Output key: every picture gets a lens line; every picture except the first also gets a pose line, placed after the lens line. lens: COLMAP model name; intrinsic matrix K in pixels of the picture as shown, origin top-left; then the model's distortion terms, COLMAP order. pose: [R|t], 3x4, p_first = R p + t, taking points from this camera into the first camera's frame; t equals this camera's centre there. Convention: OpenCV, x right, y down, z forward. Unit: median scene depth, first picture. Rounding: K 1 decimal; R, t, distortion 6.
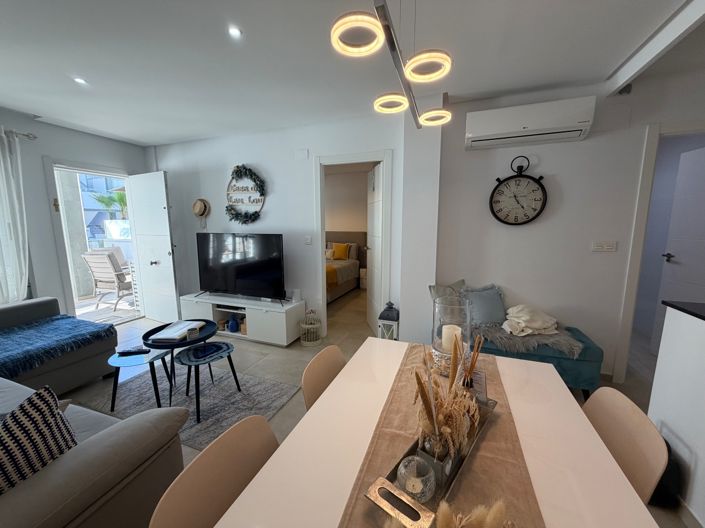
lens RADIAL K [[280.0, 0, 352.0], [0, 280.0, 264.8], [0, 0, 1]] dist [0.000111, 0.000422]
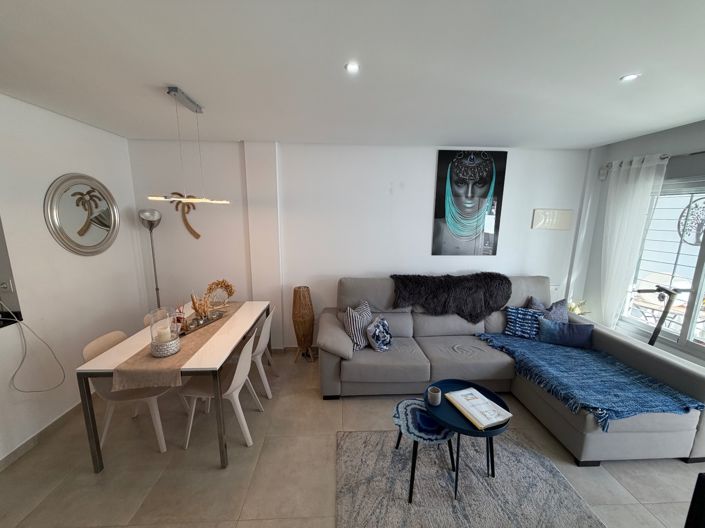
lens RADIAL K [[280.0, 0, 352.3], [0, 280.0, 265.7], [0, 0, 1]] dist [0.000111, 0.000422]
pose [[-0.917222, 0.064874, -0.393058, -0.012810], [-0.066707, 0.947710, 0.312084, -0.292318], [0.392752, 0.312470, -0.864933, 1.144729]]
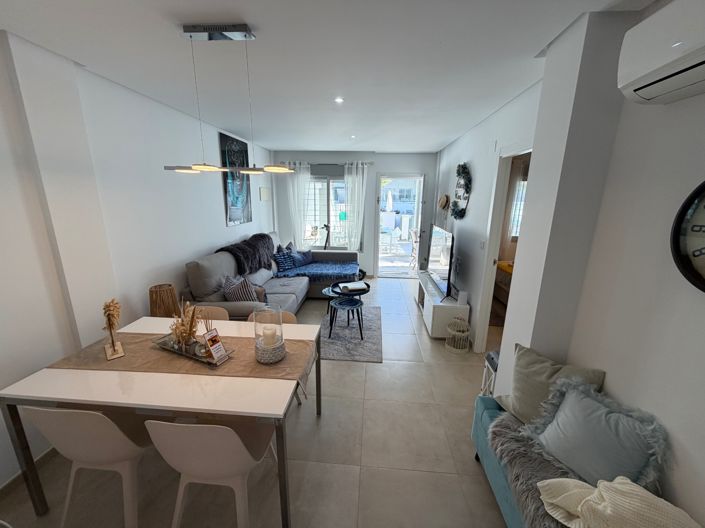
lens RADIAL K [[280.0, 0, 353.1], [0, 280.0, 265.6], [0, 0, 1]] dist [0.000111, 0.000422]
pose [[0.282300, 0.236161, -0.929803, 0.693245], [-0.152763, 0.967925, 0.199463, -0.164428], [0.947085, 0.085731, 0.309322, 0.395169]]
